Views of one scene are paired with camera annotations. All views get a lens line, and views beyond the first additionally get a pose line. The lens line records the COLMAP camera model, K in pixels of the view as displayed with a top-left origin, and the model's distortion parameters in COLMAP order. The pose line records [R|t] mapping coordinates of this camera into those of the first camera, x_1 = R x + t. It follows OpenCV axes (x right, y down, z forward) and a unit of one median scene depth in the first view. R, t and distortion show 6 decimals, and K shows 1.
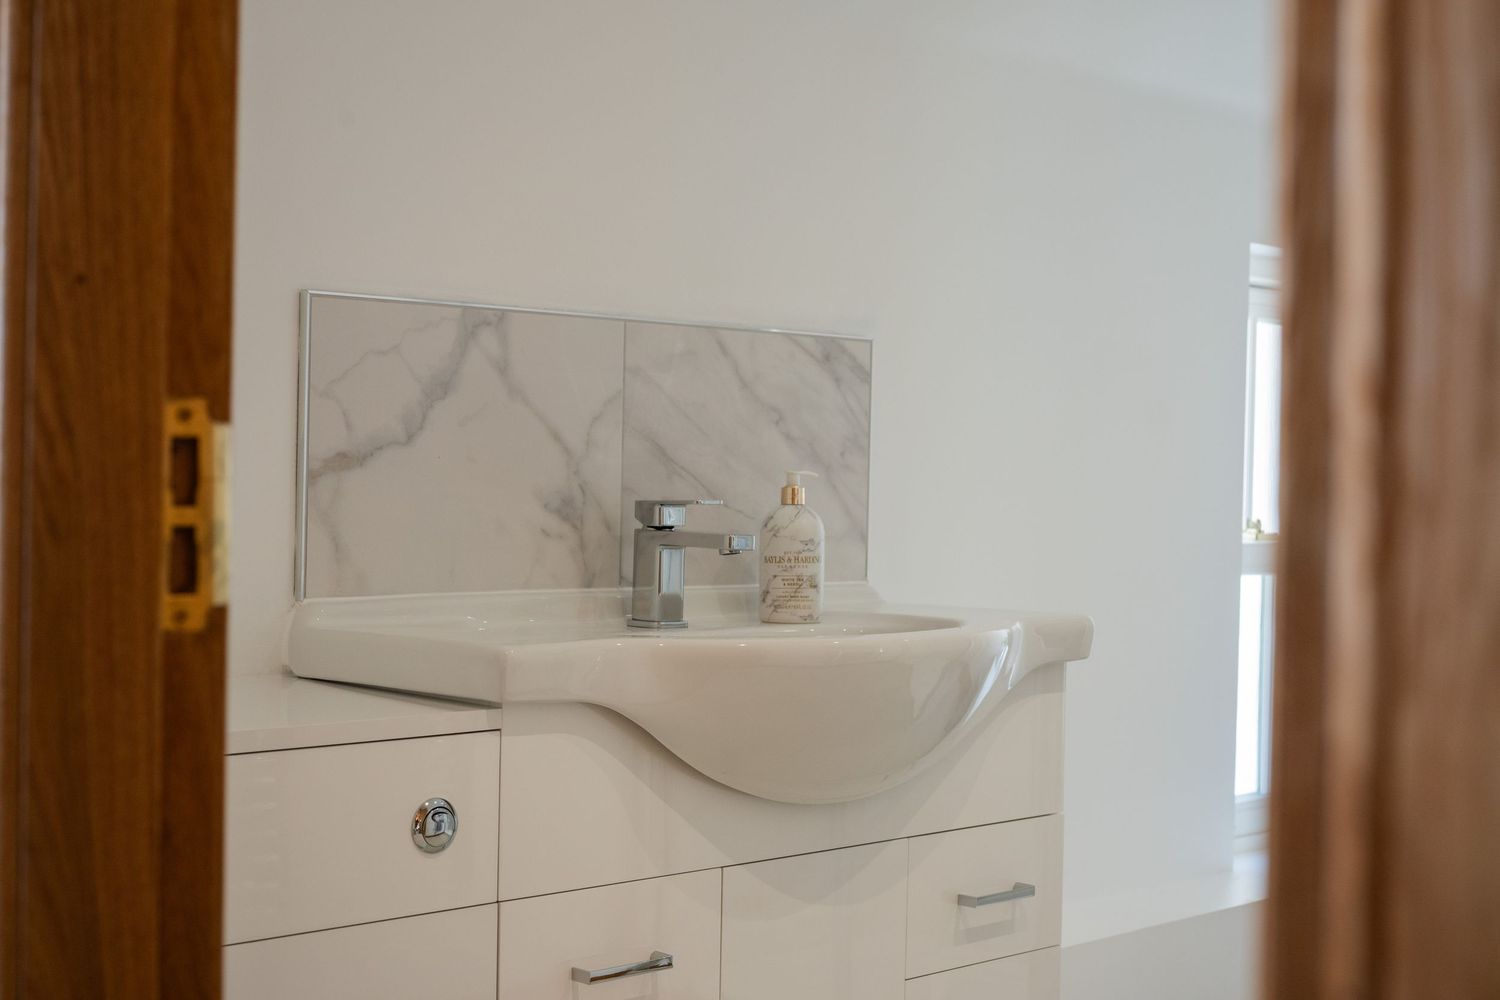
lens RADIAL K [[2136.2, 0, 746.8], [0, 2136.2, 499.0], [0, 0, 1]] dist [0.010699, 0.000000]
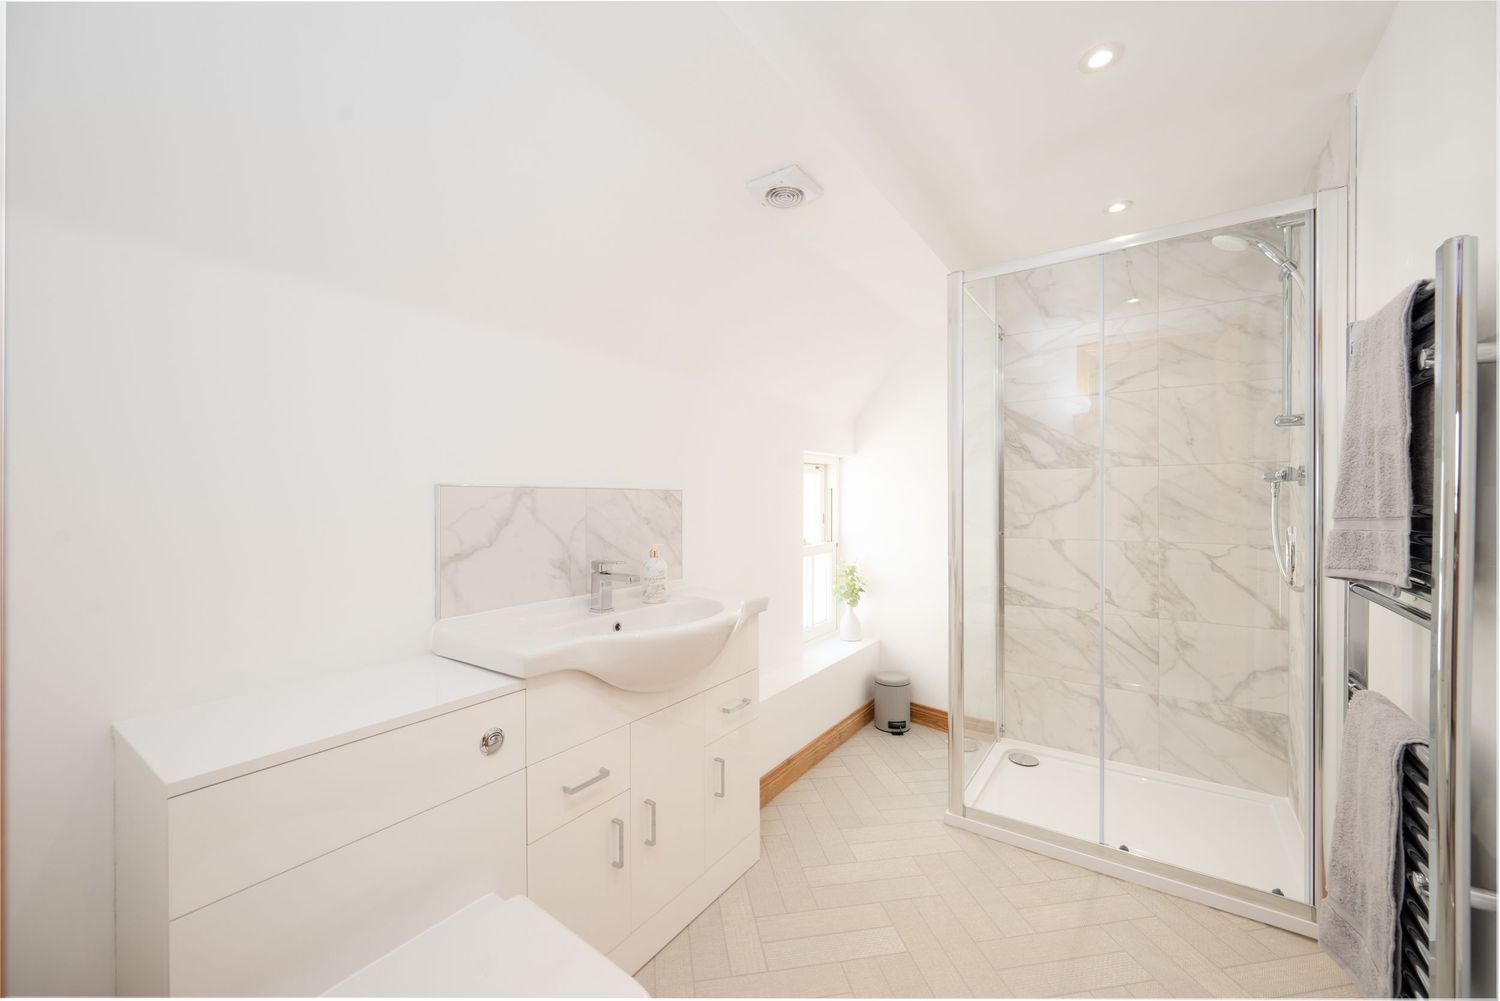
lens RADIAL K [[582.7, 0, 762.1], [0, 582.7, 506.3], [0, 0, 1]] dist [-0.003968, 0.000448]
pose [[0.976635, -0.021846, 0.213792, -0.001223], [0.021875, 0.999758, 0.002228, -0.060818], [-0.213789, 0.002501, 0.976877, 0.286014]]
